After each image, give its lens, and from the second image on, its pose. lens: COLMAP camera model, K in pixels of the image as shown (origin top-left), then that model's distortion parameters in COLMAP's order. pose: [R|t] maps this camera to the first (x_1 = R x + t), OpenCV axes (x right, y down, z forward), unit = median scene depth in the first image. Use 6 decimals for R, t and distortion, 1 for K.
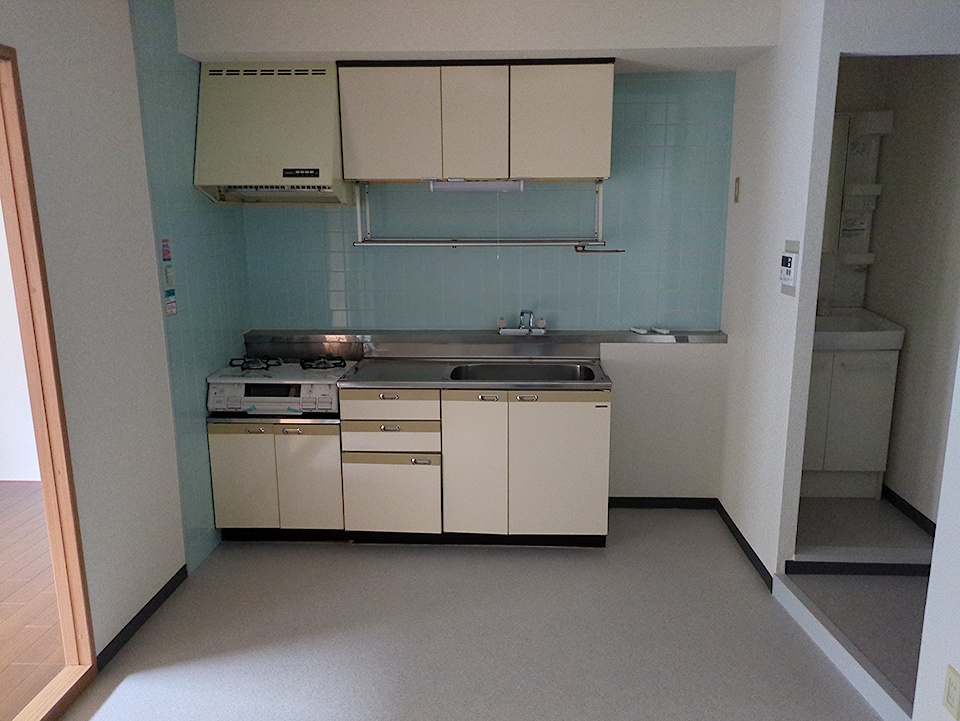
lens RADIAL K [[721.7, 0, 483.2], [0, 721.7, 358.7], [0, 0, 1]] dist [0.030463, -0.000869]
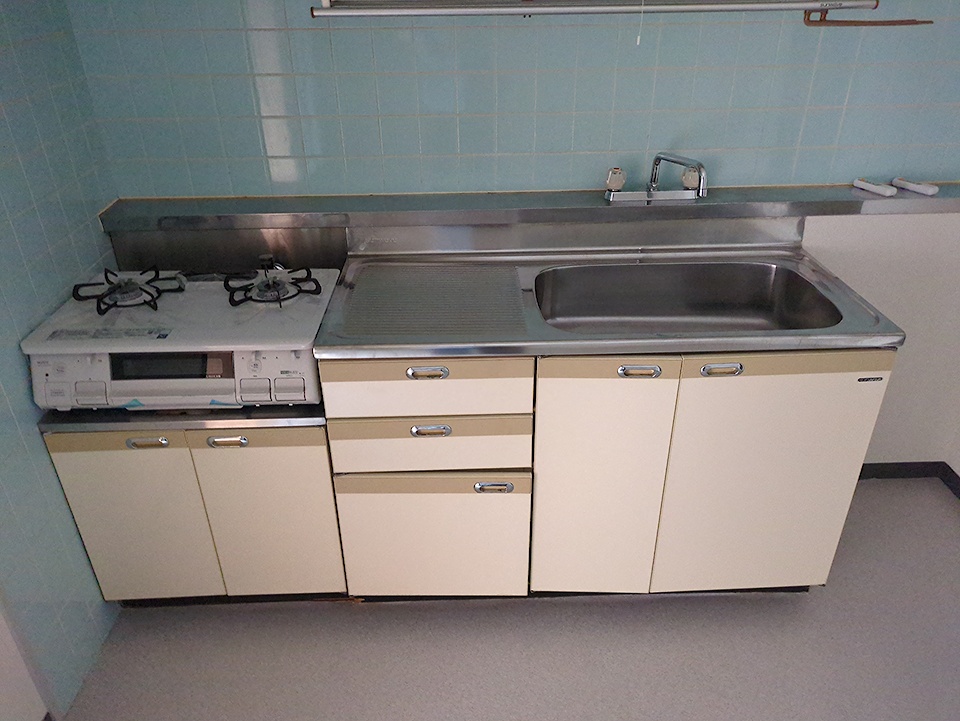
lens RADIAL K [[721.7, 0, 477.9], [0, 721.7, 366.4], [0, 0, 1]] dist [0.030463, -0.000869]
pose [[0.996608, -0.046479, 0.067913, -0.126163], [0.022876, 0.949177, 0.313911, -0.097995], [-0.079052, -0.311293, 0.947020, 0.539922]]
